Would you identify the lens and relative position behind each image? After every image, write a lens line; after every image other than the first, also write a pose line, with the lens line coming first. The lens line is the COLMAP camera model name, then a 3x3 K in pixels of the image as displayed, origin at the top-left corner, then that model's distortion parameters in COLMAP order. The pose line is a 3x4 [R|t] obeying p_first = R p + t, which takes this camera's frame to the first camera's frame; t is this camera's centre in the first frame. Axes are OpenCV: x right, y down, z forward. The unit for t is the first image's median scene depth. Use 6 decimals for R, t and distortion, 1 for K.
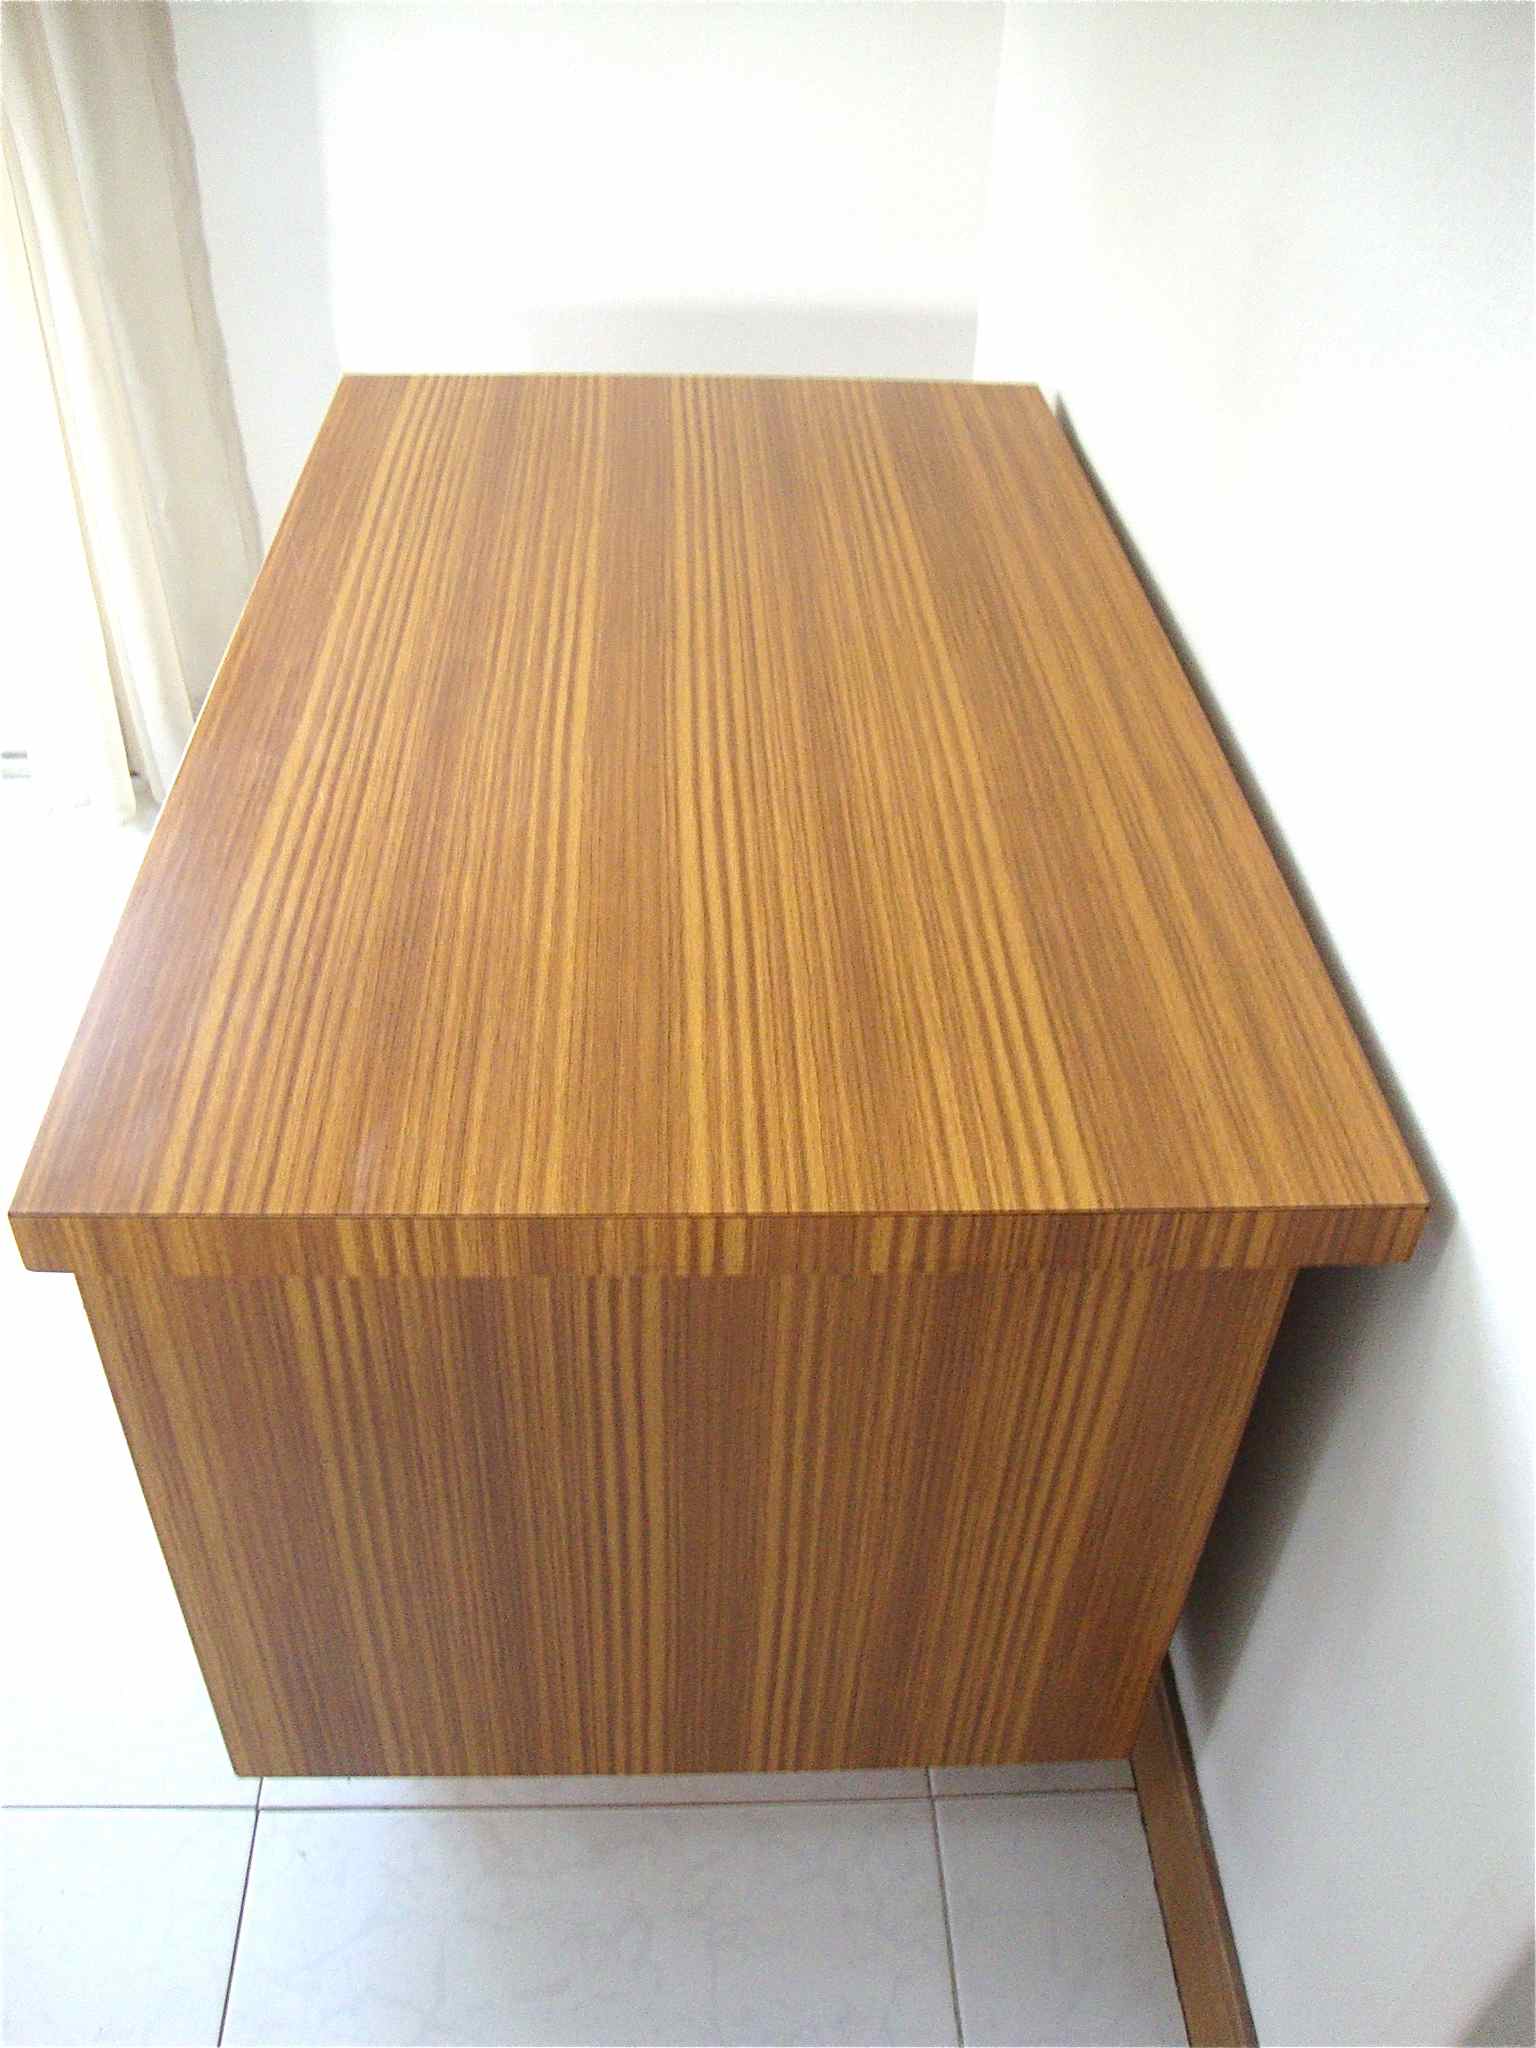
lens RADIAL K [[1818.3, 0, 768.0], [0, 1818.3, 1024.0], [0, 0, 1]] dist [-0.216791, 0.233494]
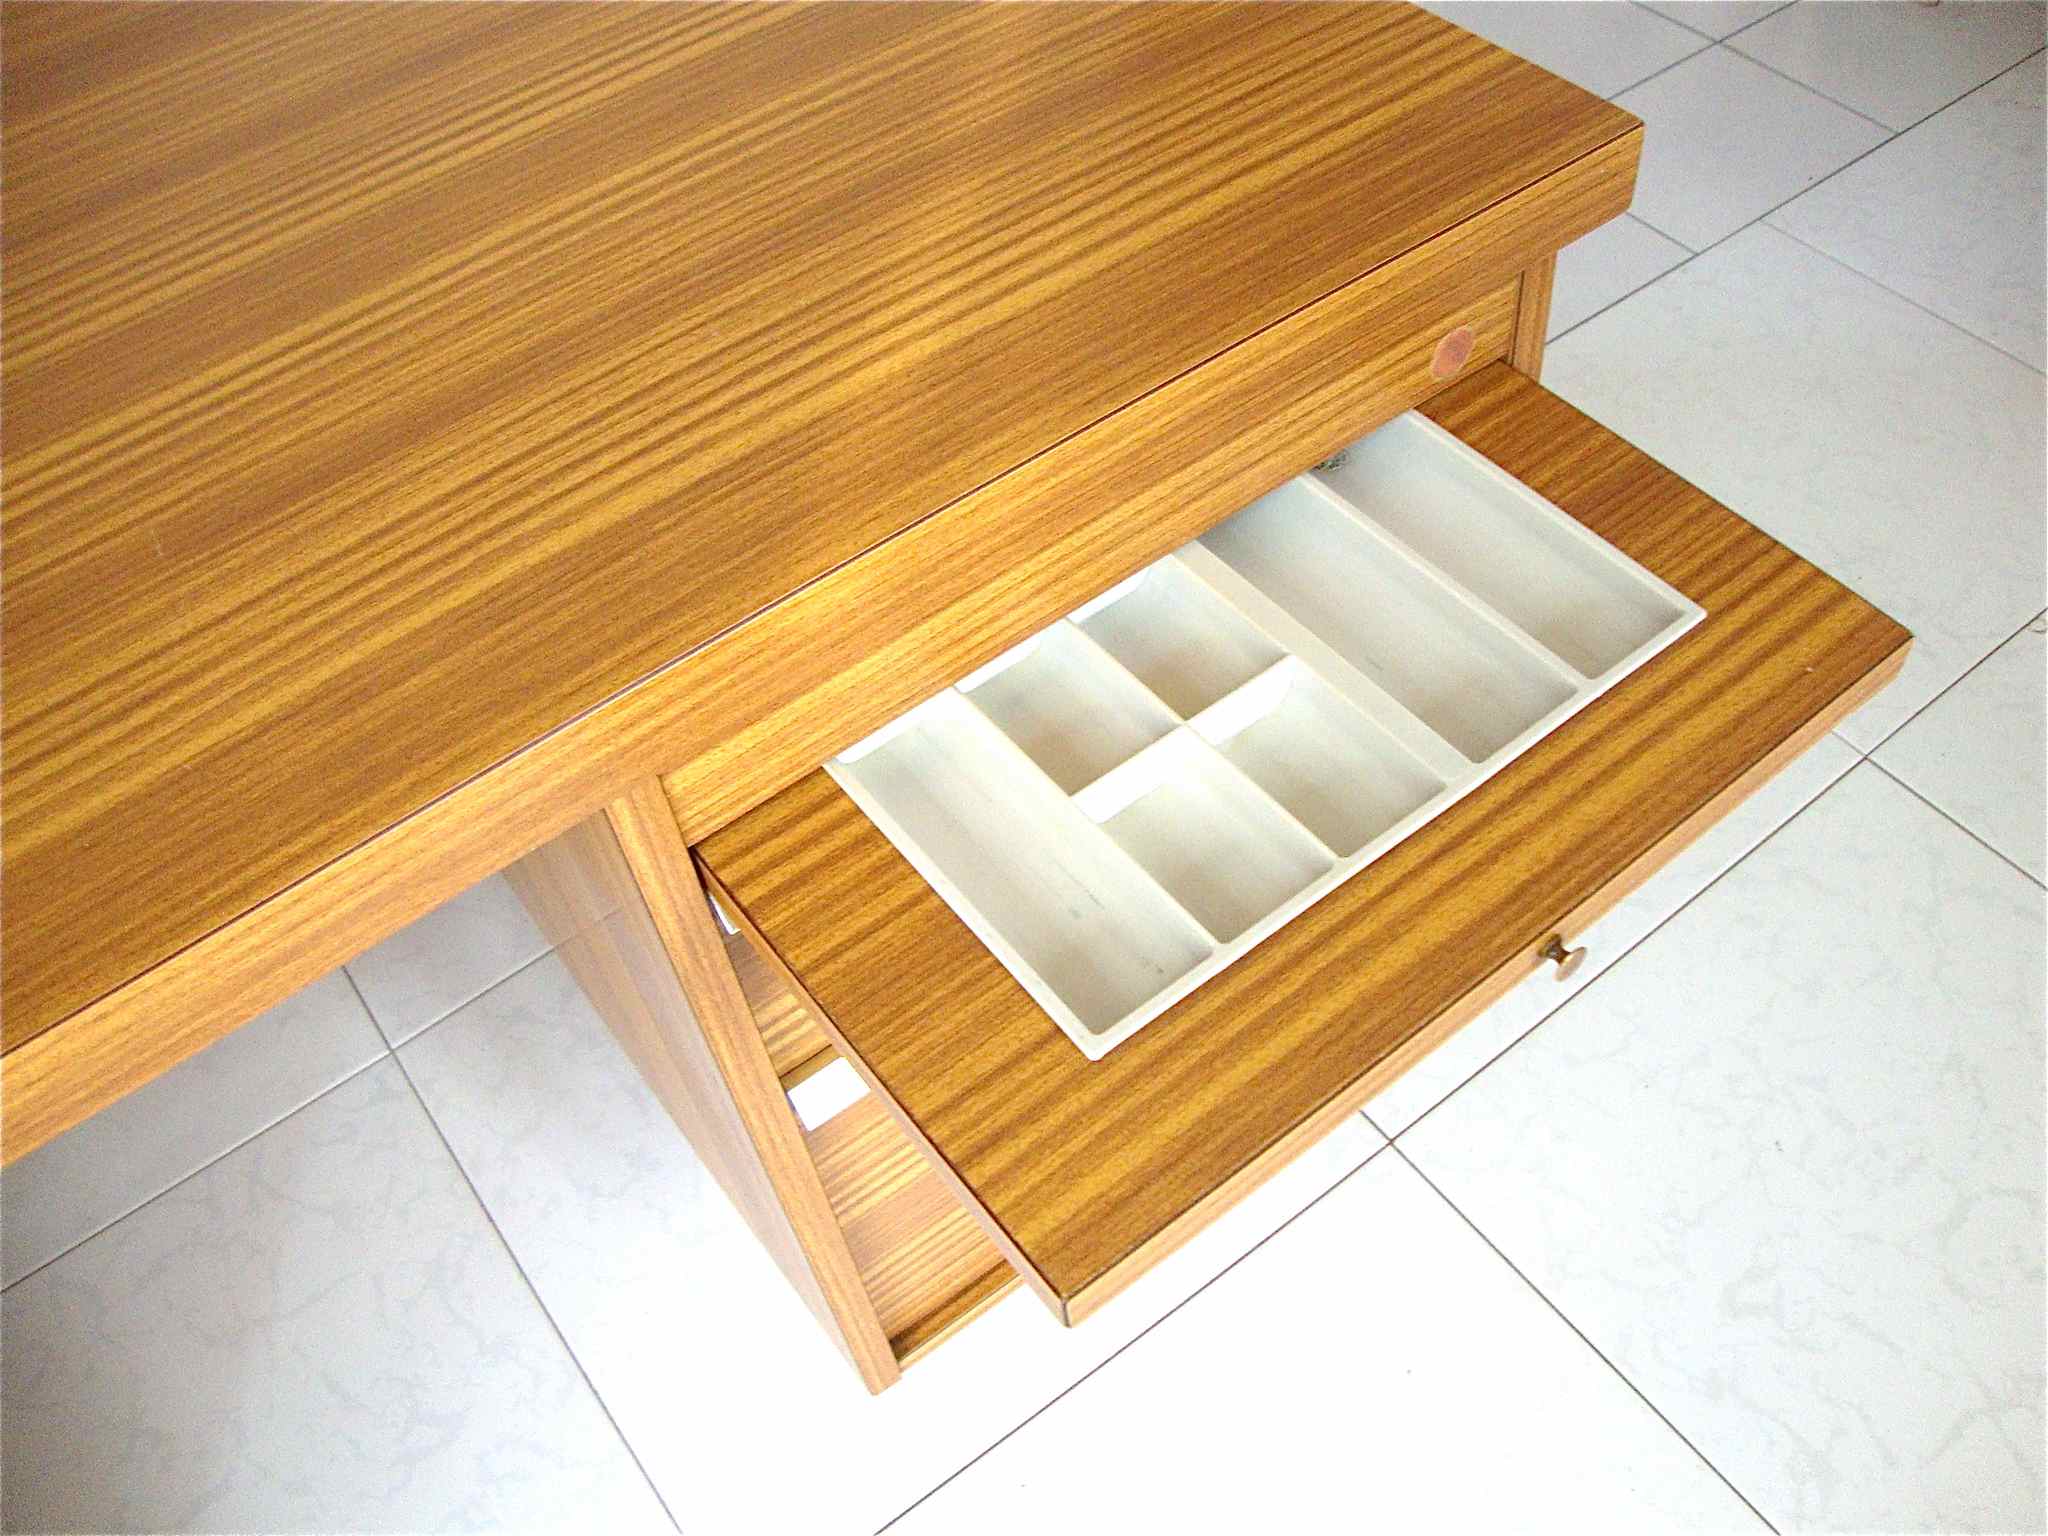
lens RADIAL K [[1818.3, 0, 1049.5], [0, 1818.3, 767.5], [0, 0, 1]] dist [-0.216791, 0.233494]
pose [[-0.559773, -0.637228, 0.529711, -0.653318], [0.566946, 0.171693, 0.805664, -0.483389], [-0.604339, 0.751307, 0.265165, 0.843939]]
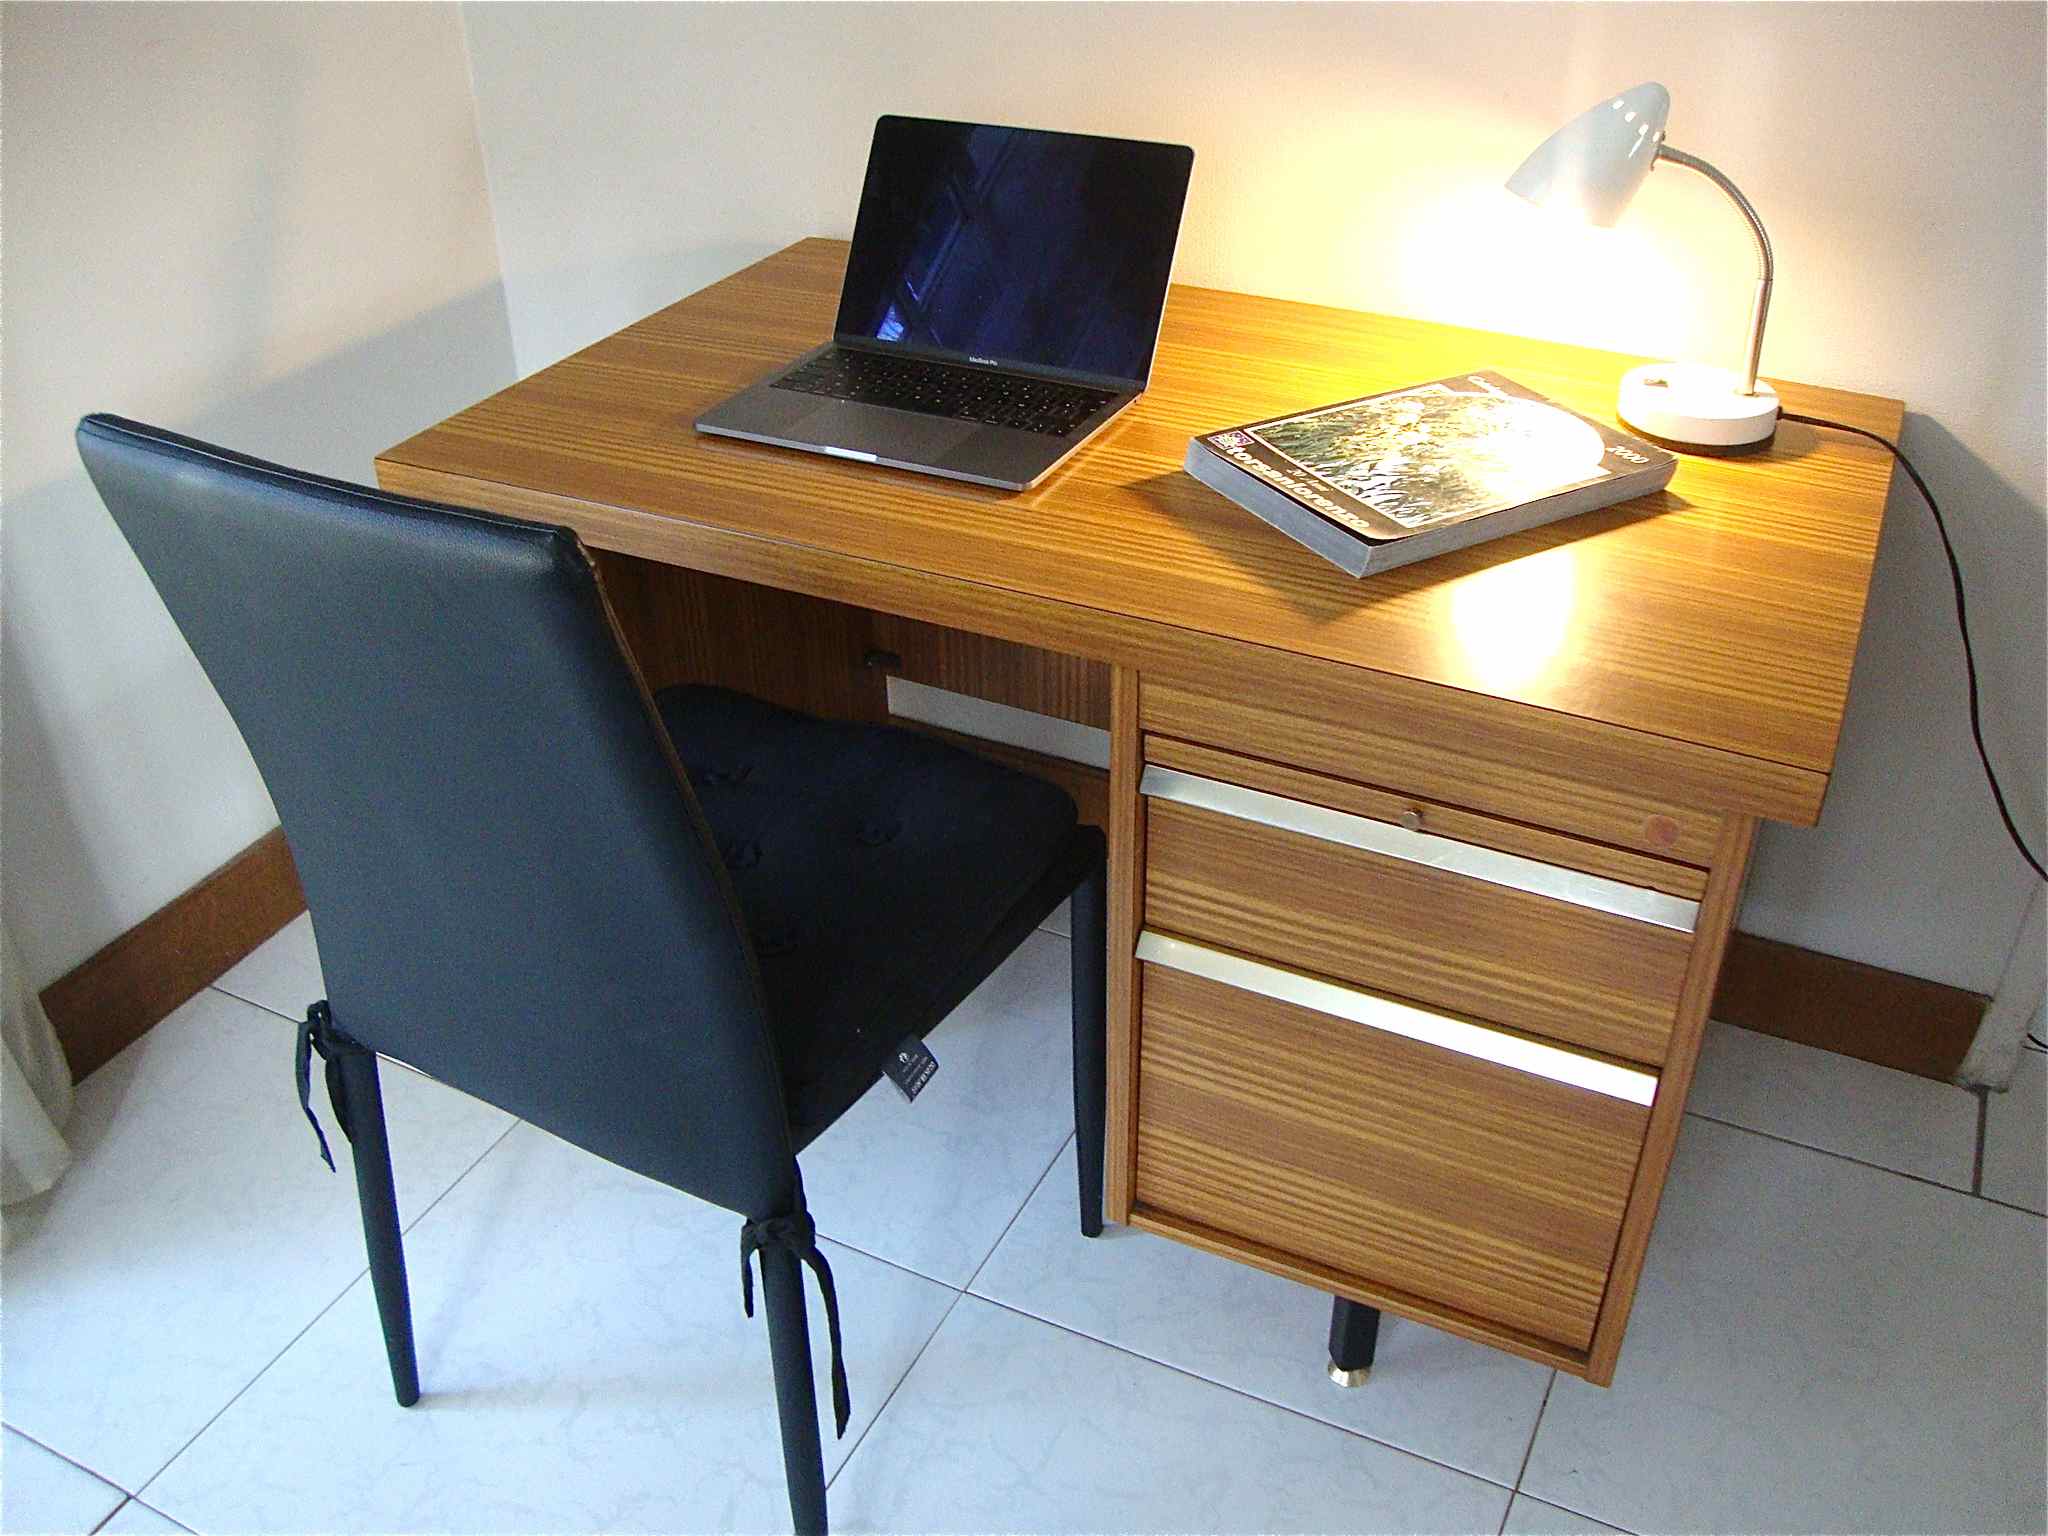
lens RADIAL K [[1818.3, 0, 1049.5], [0, 1818.3, 767.5], [0, 0, 1]] dist [-0.216791, 0.233494]
pose [[0.487963, -0.506452, 0.710914, -1.151338], [0.570201, 0.801613, 0.179686, -0.318830], [-0.660881, 0.317684, 0.679936, 0.359549]]
